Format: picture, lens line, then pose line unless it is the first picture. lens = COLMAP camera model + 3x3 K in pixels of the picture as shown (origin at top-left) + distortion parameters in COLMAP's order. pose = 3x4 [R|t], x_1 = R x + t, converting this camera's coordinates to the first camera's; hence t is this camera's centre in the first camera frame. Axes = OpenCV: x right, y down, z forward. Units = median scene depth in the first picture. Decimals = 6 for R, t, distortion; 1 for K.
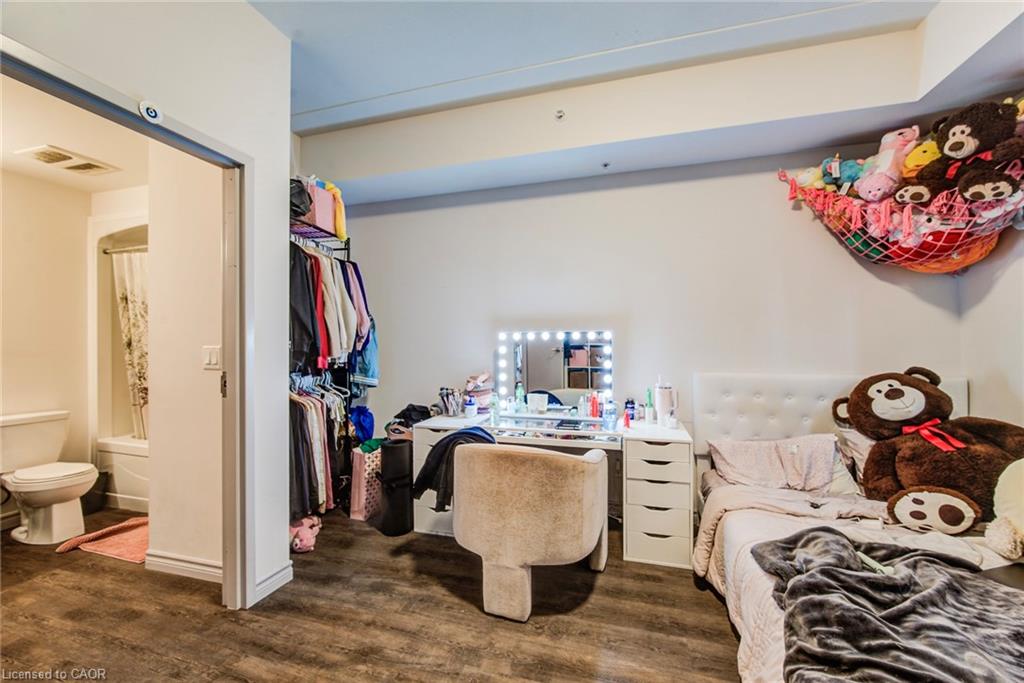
lens RADIAL K [[402.4, 0, 509.2], [0, 402.4, 342.6], [0, 0, 1]] dist [-0.003265, -0.000560]
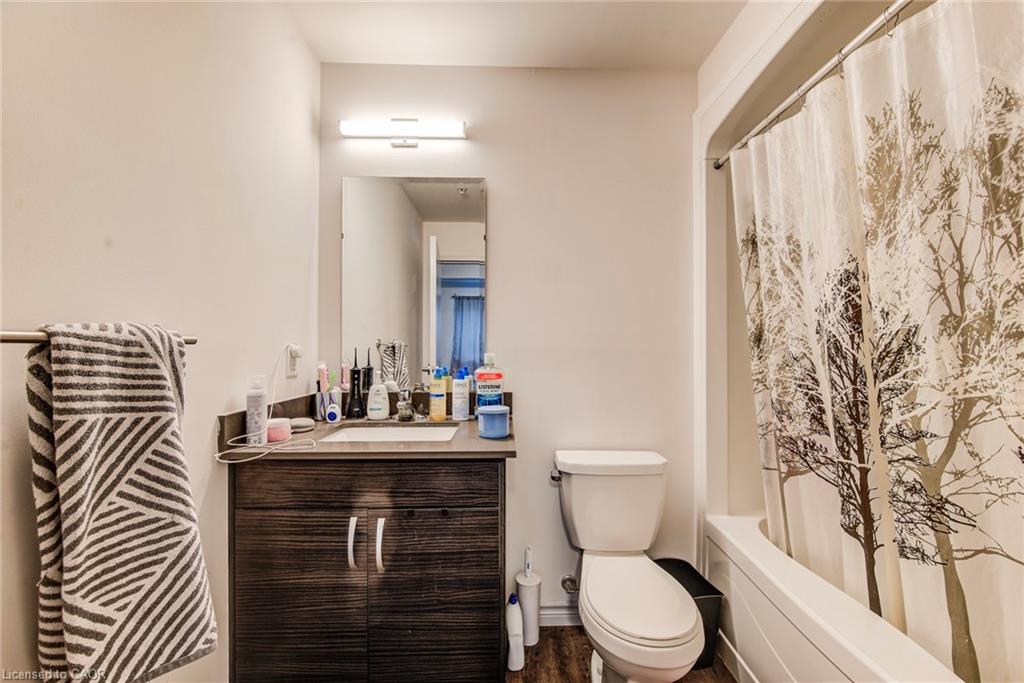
lens RADIAL K [[402.4, 0, 512.3], [0, 402.4, 341.5], [0, 0, 1]] dist [-0.003265, -0.000560]
pose [[0.301271, 0.006115, -0.953519, -0.591373], [0.003450, 0.999966, 0.007503, 0.003807], [0.953532, -0.005550, 0.301240, 0.588728]]
